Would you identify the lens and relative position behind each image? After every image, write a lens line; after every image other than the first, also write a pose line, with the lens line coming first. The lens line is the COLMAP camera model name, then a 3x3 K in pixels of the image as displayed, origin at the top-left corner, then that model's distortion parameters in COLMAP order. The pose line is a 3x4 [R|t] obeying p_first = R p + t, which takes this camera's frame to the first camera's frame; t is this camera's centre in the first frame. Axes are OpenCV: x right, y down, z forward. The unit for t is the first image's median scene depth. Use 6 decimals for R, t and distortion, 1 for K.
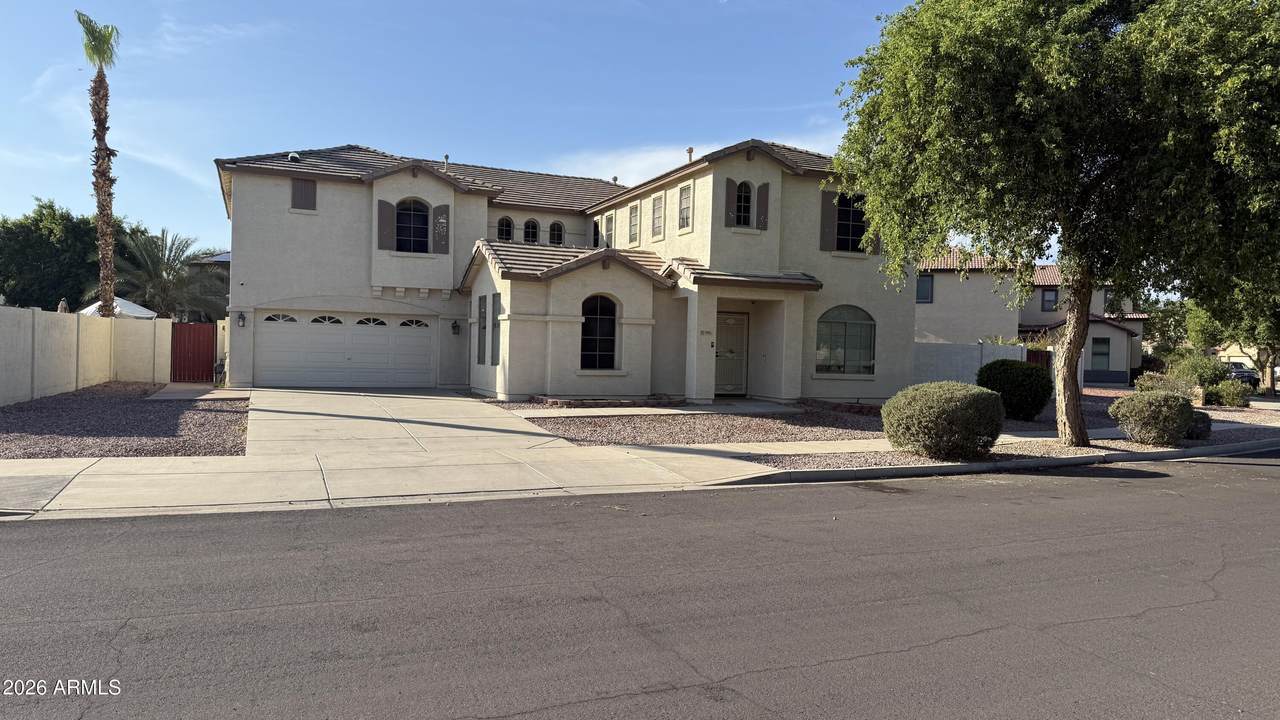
lens RADIAL K [[880.6, 0, 640.0], [0, 880.6, 360.0], [0, 0, 1]] dist [0.135761, -0.176052]
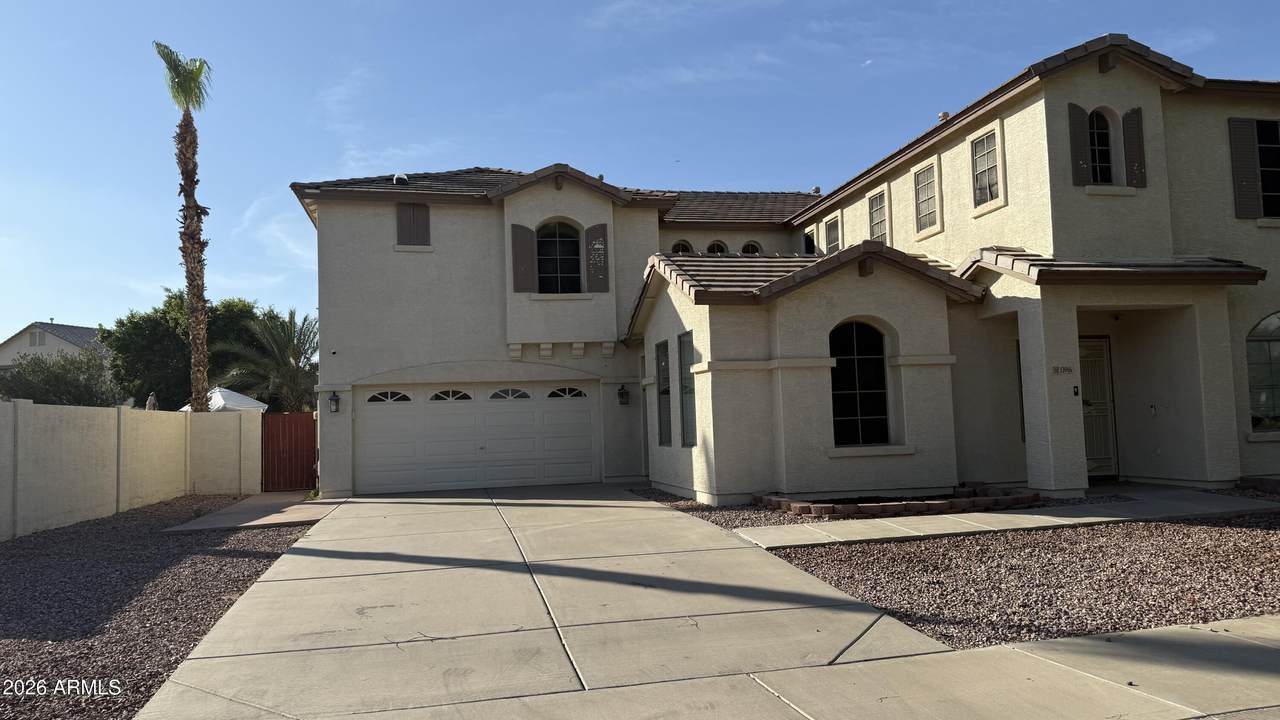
lens RADIAL K [[880.6, 0, 640.0], [0, 880.6, 360.0], [0, 0, 1]] dist [0.135761, -0.176052]
pose [[0.981697, -0.070888, -0.176767, -0.079067], [0.055833, 0.994489, -0.088741, -0.001569], [0.182083, 0.077247, 0.980244, 0.355591]]
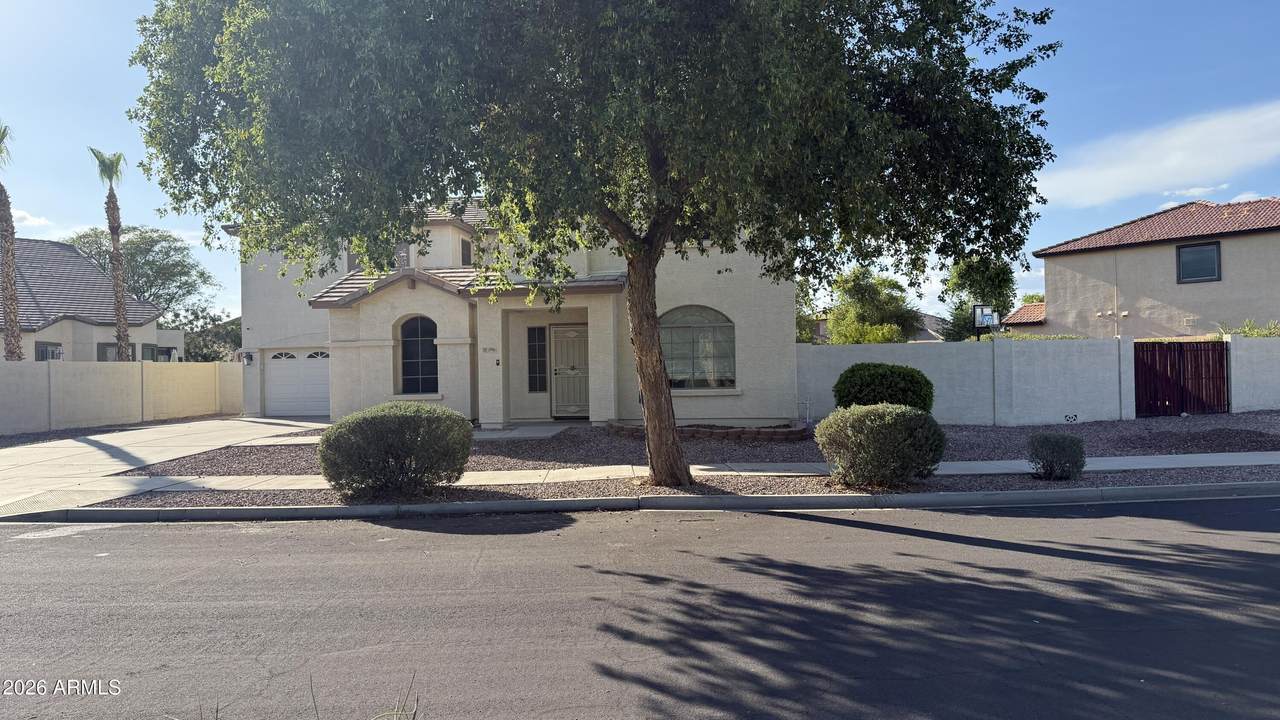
lens RADIAL K [[880.6, 0, 640.0], [0, 880.6, 360.0], [0, 0, 1]] dist [0.135761, -0.176052]
pose [[0.854853, -0.048287, -0.516619, 0.614319], [0.036319, 0.998787, -0.033257, 0.013968], [0.517598, 0.009666, 0.855569, 0.275722]]
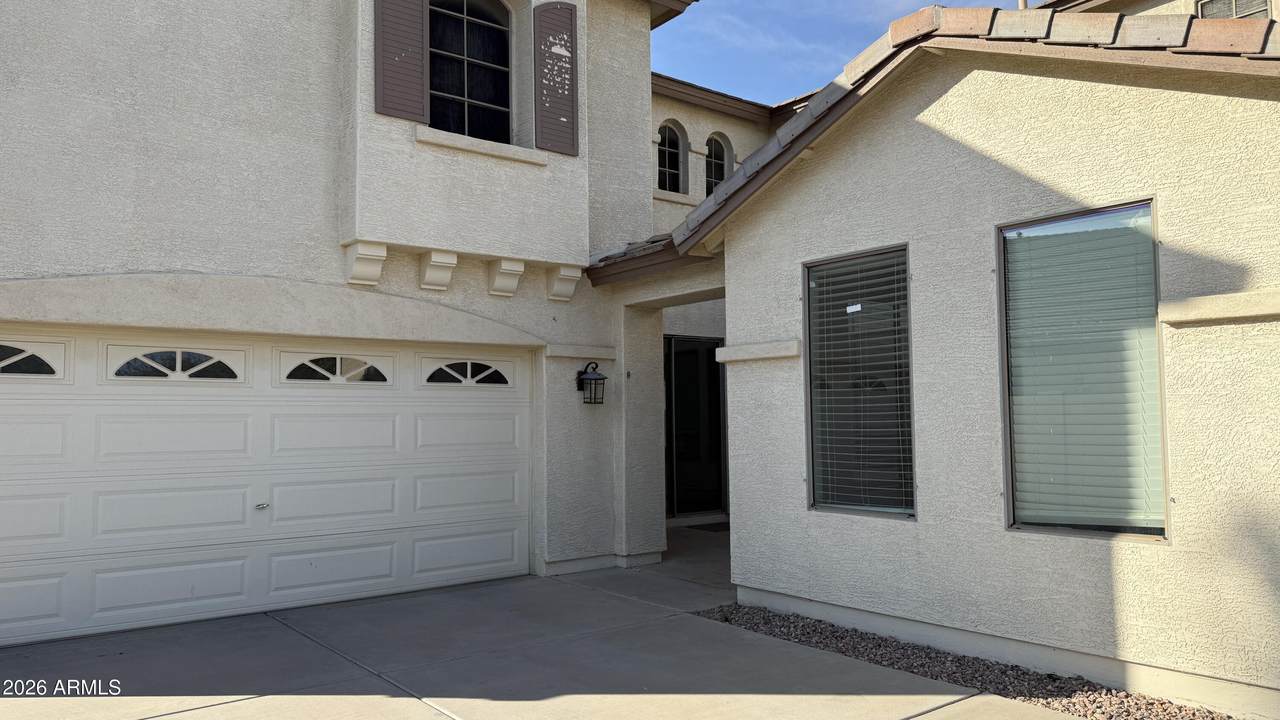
lens RADIAL K [[880.6, 0, 640.0], [0, 880.6, 360.0], [0, 0, 1]] dist [0.135761, -0.176052]
pose [[0.962593, -0.018769, 0.270299, -0.317210], [0.038453, 0.996963, -0.067714, -0.025555], [-0.268207, 0.075575, 0.960392, 0.773868]]
